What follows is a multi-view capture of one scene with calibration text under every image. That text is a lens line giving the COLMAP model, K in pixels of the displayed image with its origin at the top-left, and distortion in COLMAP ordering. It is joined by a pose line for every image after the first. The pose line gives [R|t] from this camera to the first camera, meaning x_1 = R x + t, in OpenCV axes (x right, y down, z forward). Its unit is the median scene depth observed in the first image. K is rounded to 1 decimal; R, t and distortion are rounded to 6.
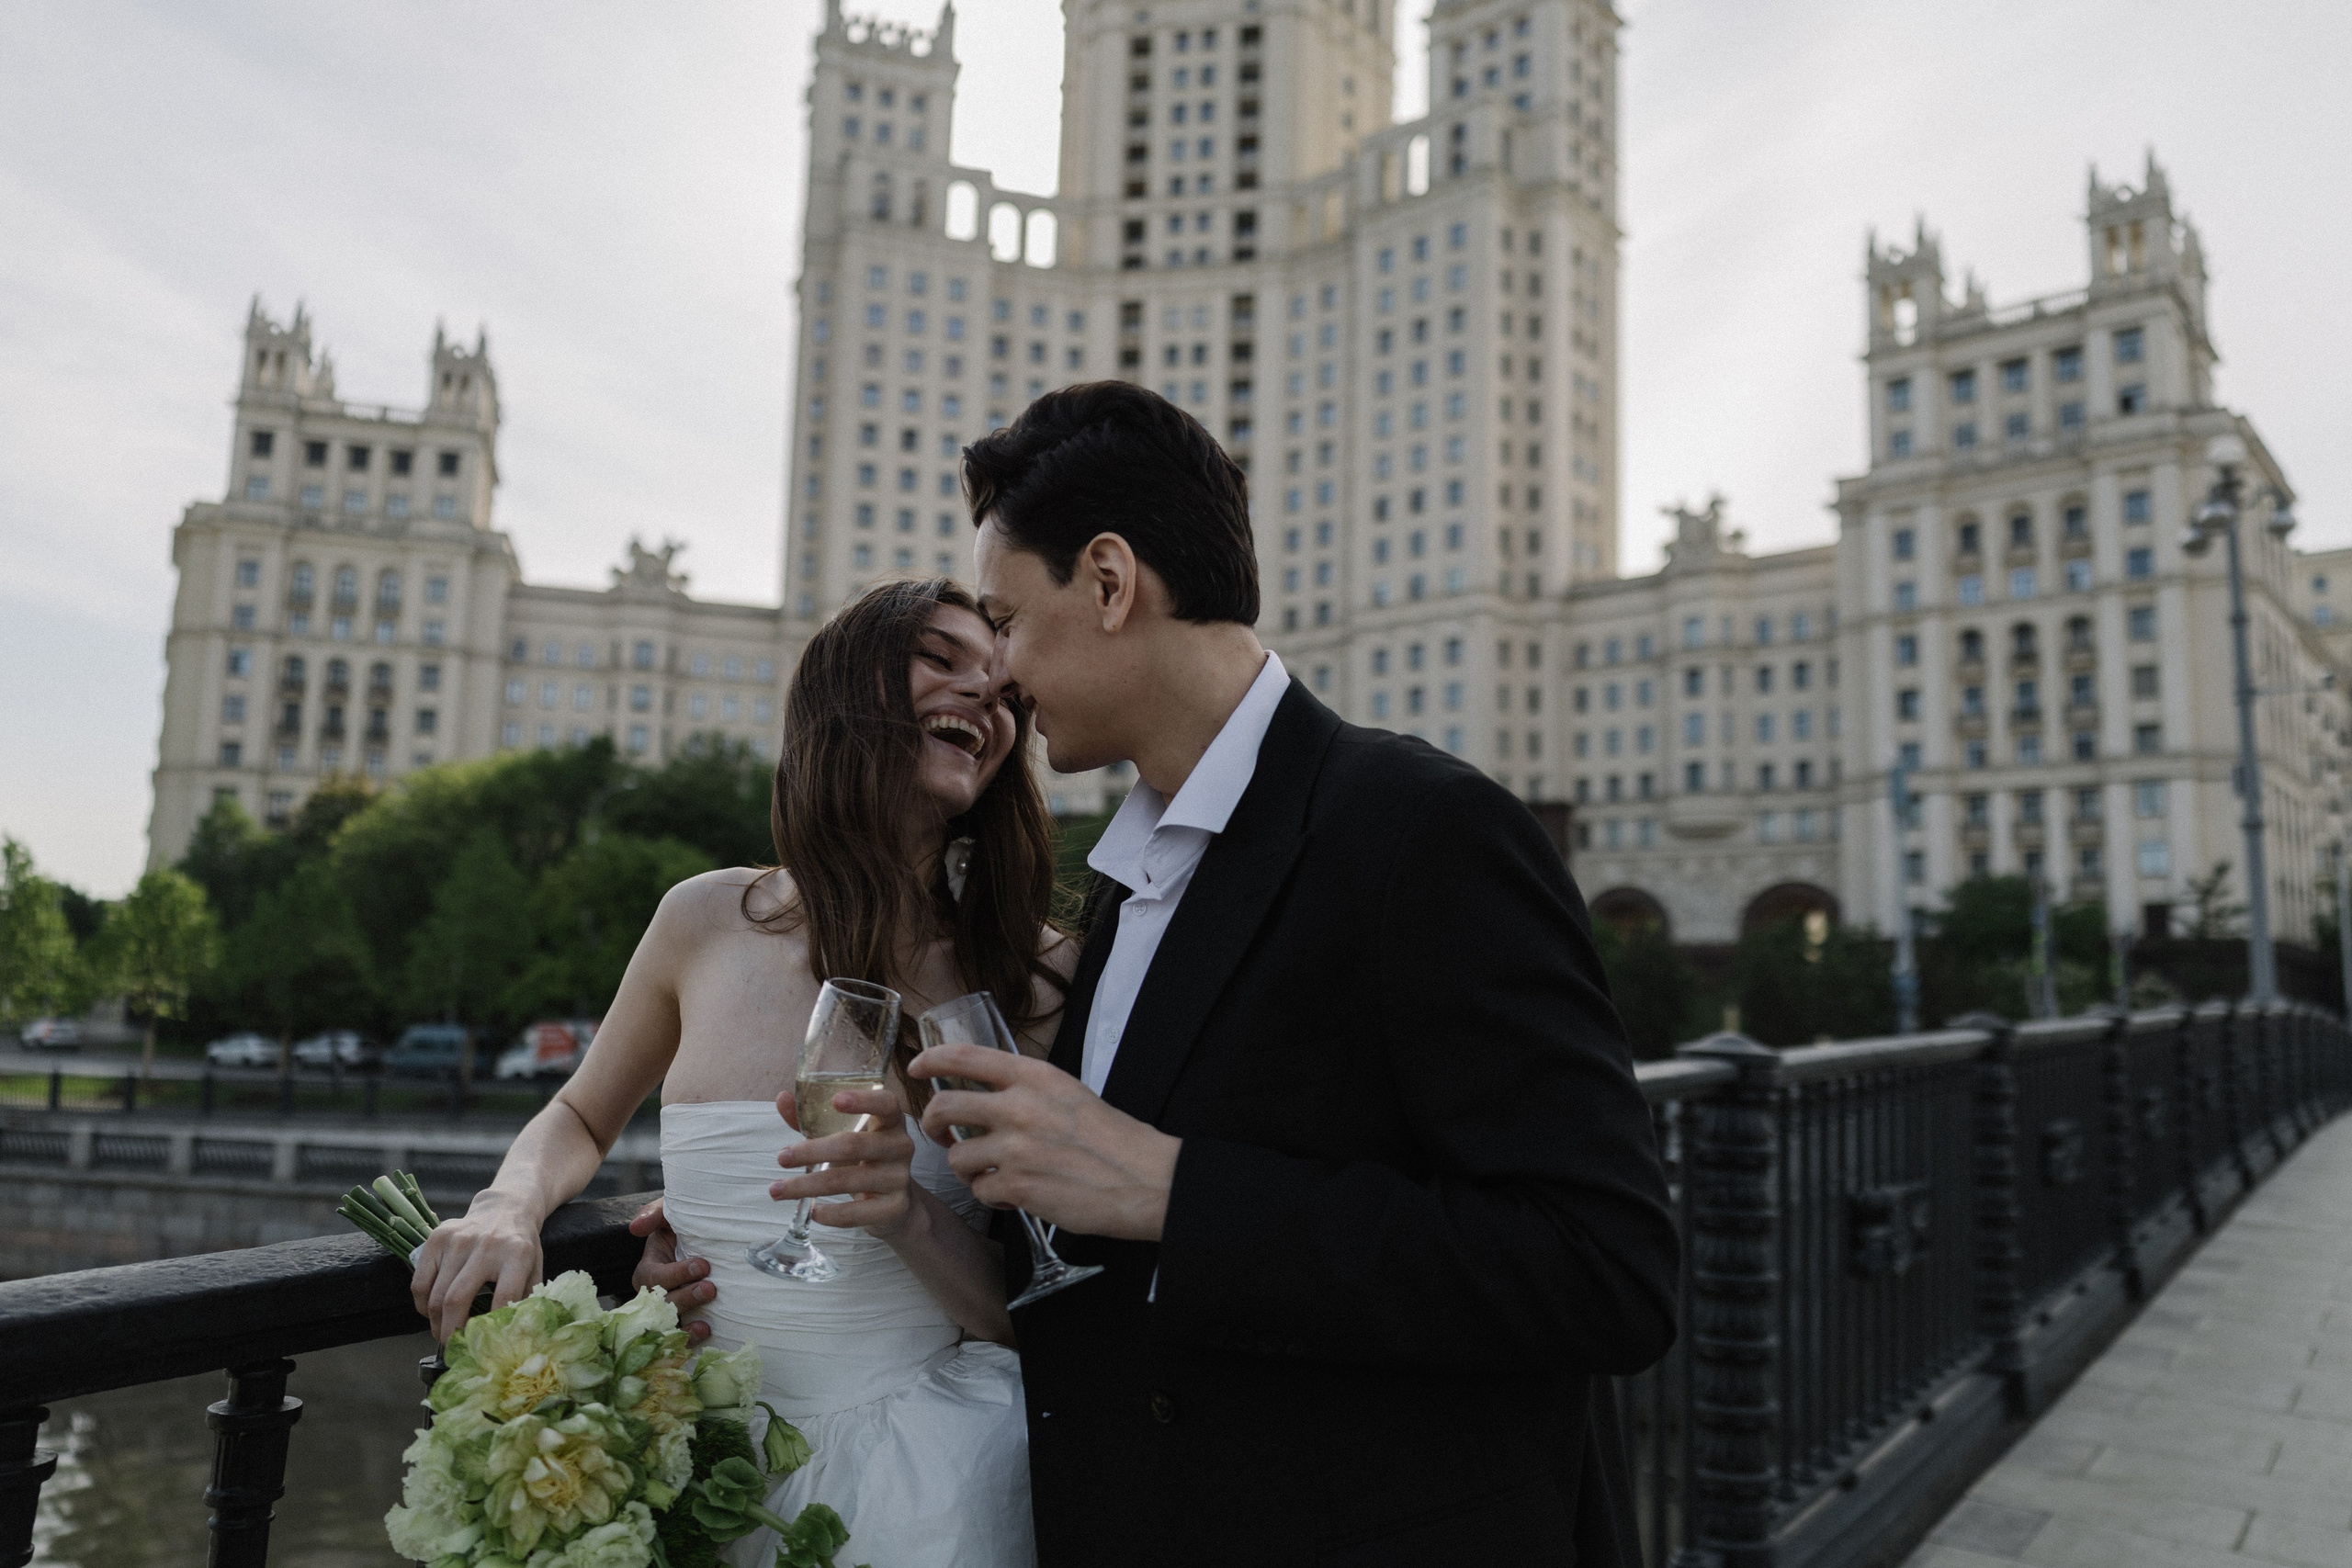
lens RADIAL K [[1613.8, 0, 1197.7], [0, 1613.8, 808.8], [0, 0, 1]] dist [-0.004659, -0.024011]
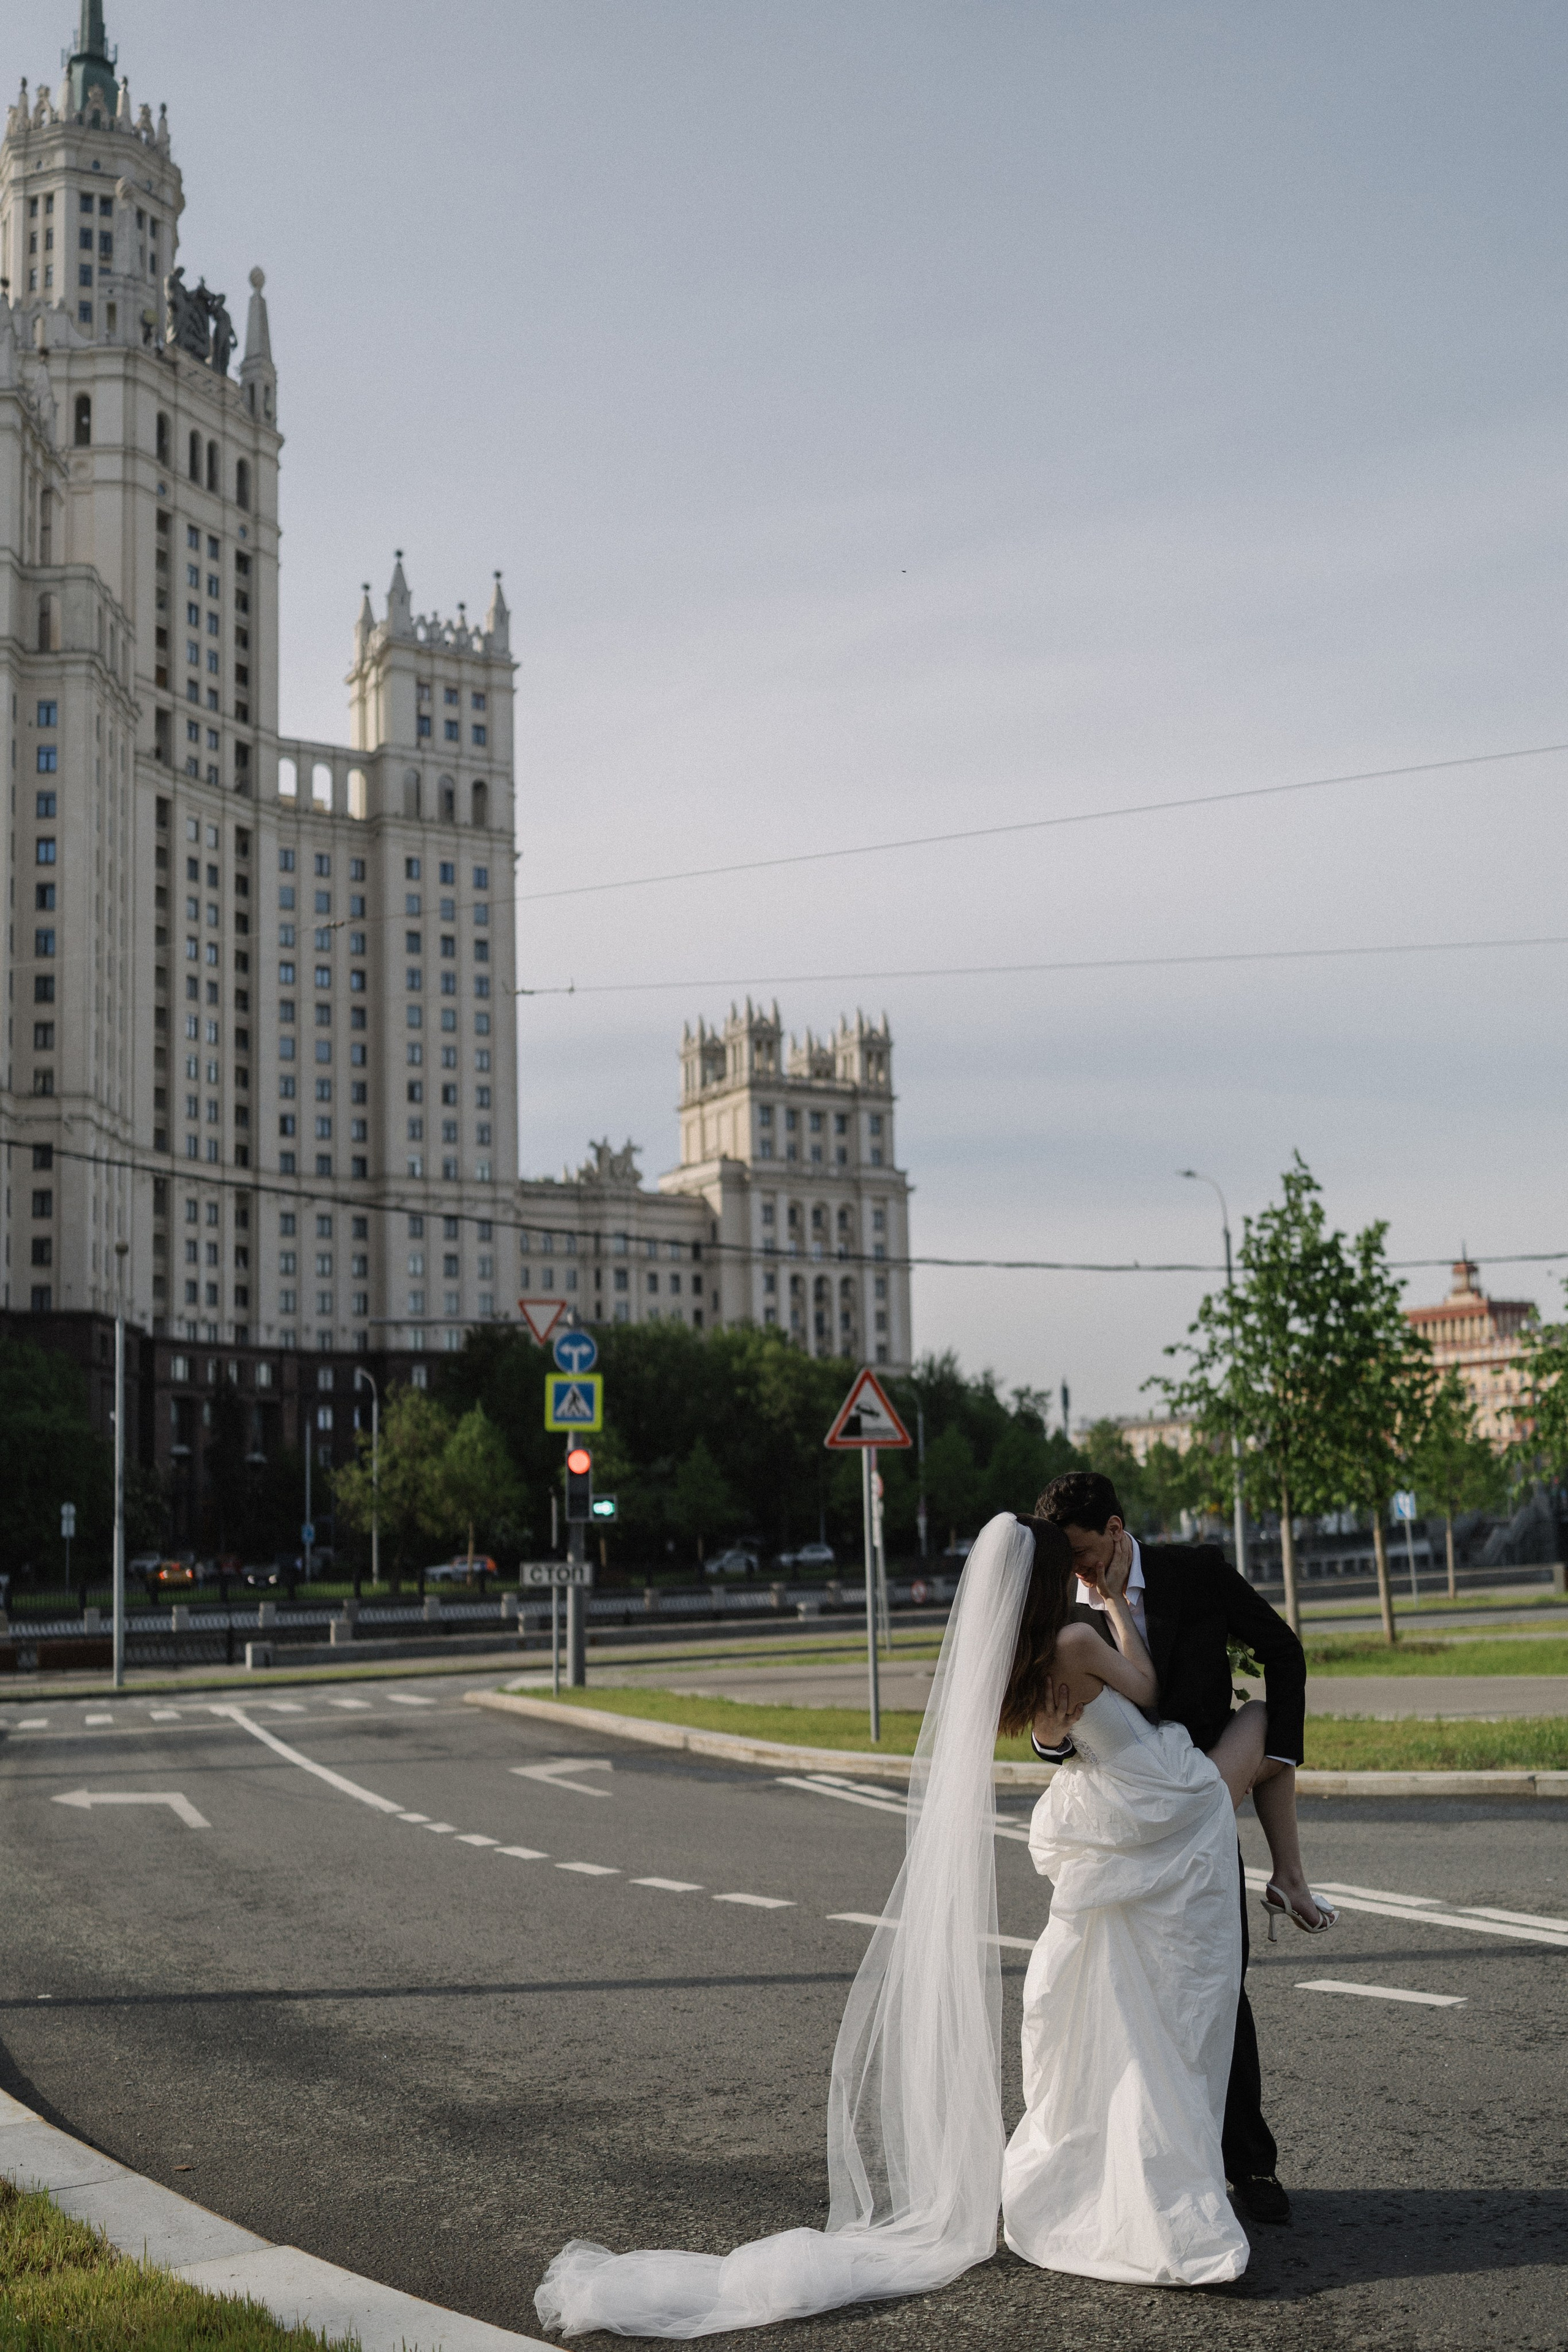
lens RADIAL K [[2301.6, 0, 787.3], [0, 2301.6, 1253.8], [0, 0, 1]] dist [-0.004379, -0.015330]
pose [[0.286438, 0.080197, 0.954736, -1.337549], [-0.083061, 0.994817, -0.058644, 0.002485], [-0.954491, -0.062503, 0.291615, 0.260791]]
